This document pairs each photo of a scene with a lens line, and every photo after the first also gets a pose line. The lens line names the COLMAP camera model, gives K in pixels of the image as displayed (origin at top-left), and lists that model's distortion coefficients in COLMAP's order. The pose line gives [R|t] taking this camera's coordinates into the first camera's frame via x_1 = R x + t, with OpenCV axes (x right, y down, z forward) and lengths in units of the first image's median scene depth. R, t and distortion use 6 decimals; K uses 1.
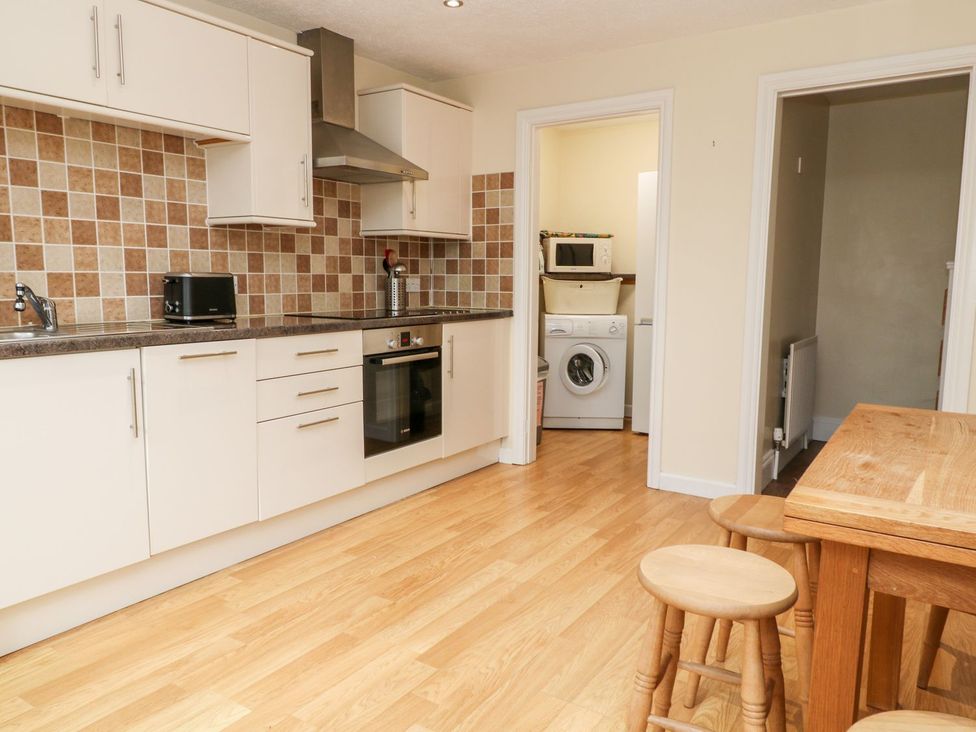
lens RADIAL K [[712.4, 0, 481.8], [0, 712.4, 362.5], [0, 0, 1]] dist [0.009787, -0.009160]
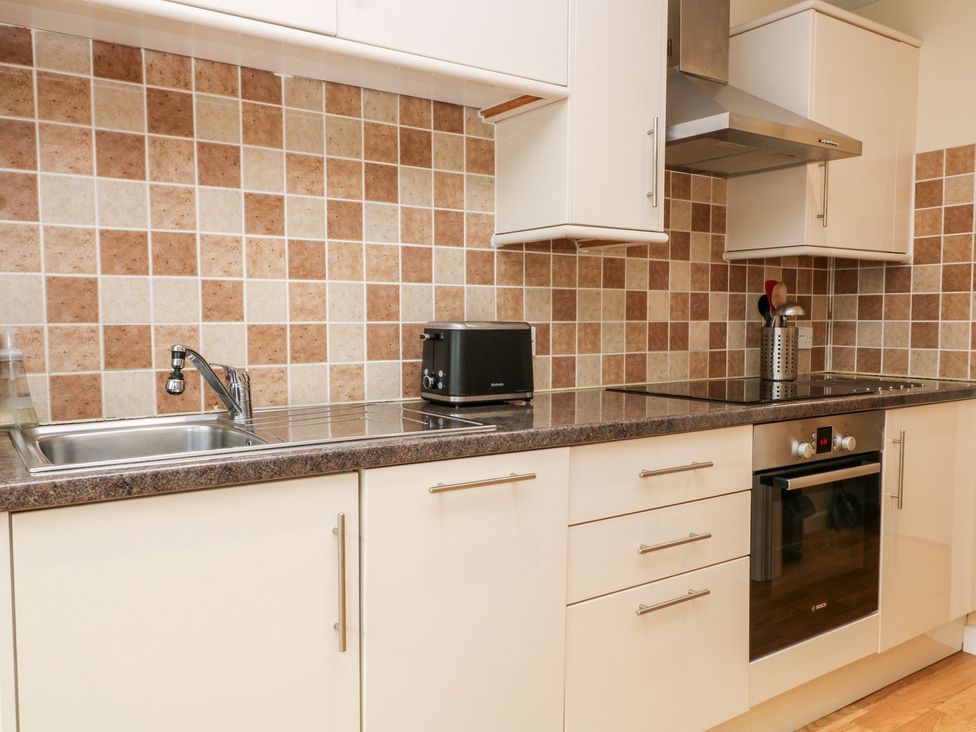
lens RADIAL K [[776.7, 0, 482.9], [0, 776.7, 366.1], [0, 0, 1]] dist [0.015202, -0.010128]
pose [[0.927857, 0.014743, -0.372645, -0.130230], [-0.037881, 0.997776, -0.054846, -0.046999], [0.371008, 0.065006, 0.926352, 0.350990]]
